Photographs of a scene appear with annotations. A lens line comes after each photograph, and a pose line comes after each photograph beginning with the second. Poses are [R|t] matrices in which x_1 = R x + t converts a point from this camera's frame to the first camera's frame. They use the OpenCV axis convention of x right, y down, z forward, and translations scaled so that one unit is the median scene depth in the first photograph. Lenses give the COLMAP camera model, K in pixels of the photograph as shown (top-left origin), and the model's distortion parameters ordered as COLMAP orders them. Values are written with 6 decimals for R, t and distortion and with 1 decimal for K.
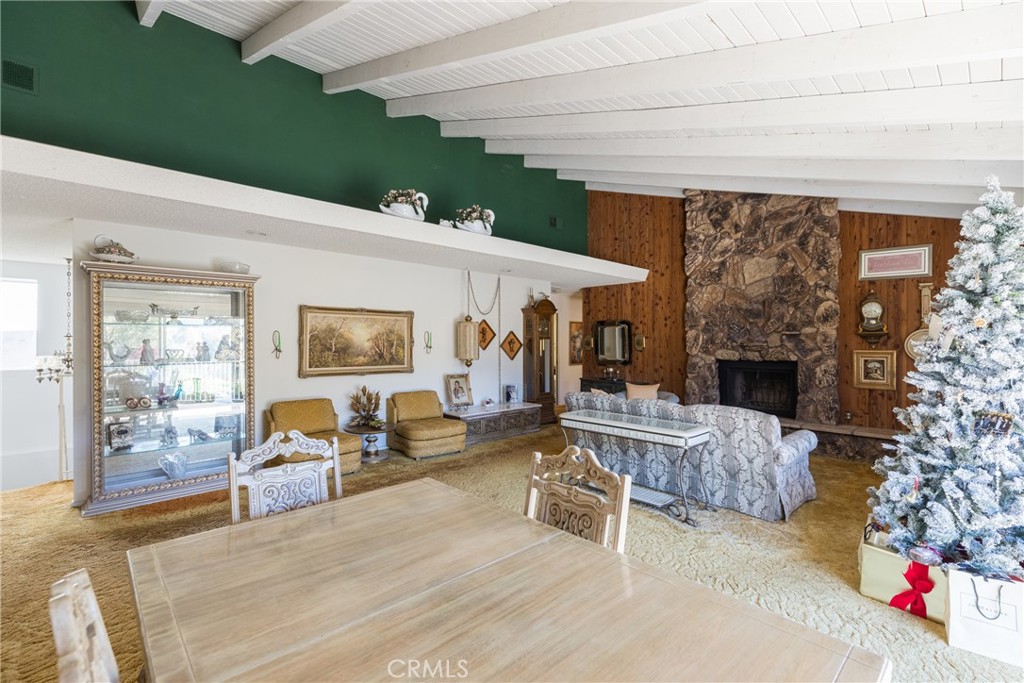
lens RADIAL K [[457.4, 0, 503.7], [0, 457.4, 340.5], [0, 0, 1]] dist [0.004322, -0.000376]
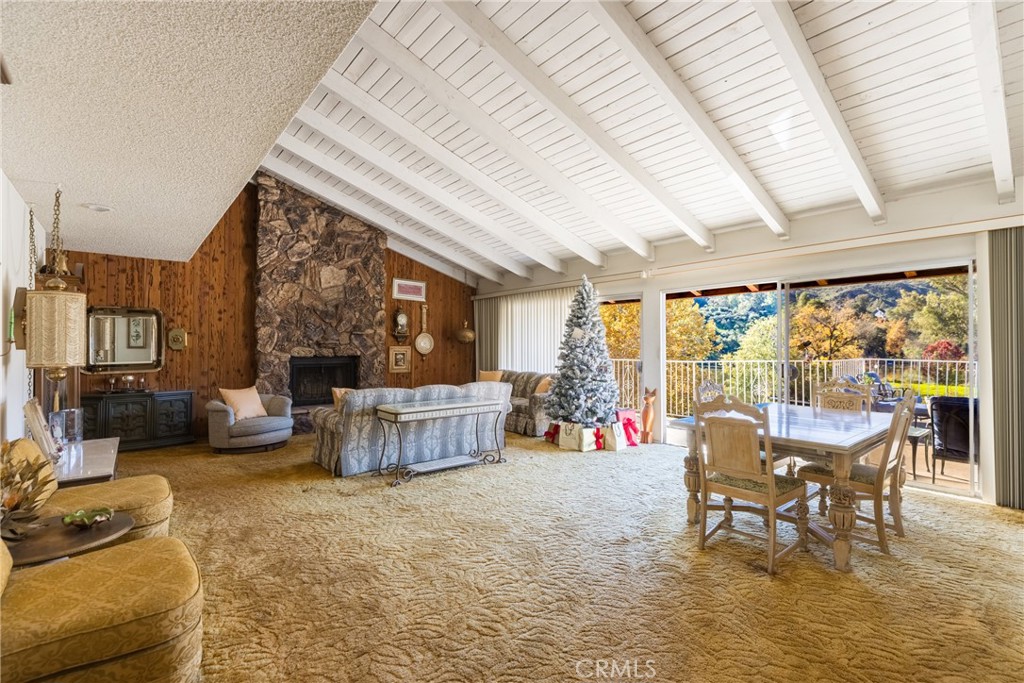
lens RADIAL K [[457.4, 0, 537.5], [0, 457.4, 336.8], [0, 0, 1]] dist [0.004322, -0.000376]
pose [[0.019095, 0.019980, 0.999618, -0.574504], [-0.004538, 0.999792, -0.019896, 0.015297], [-0.999807, -0.004156, 0.019182, 0.460445]]
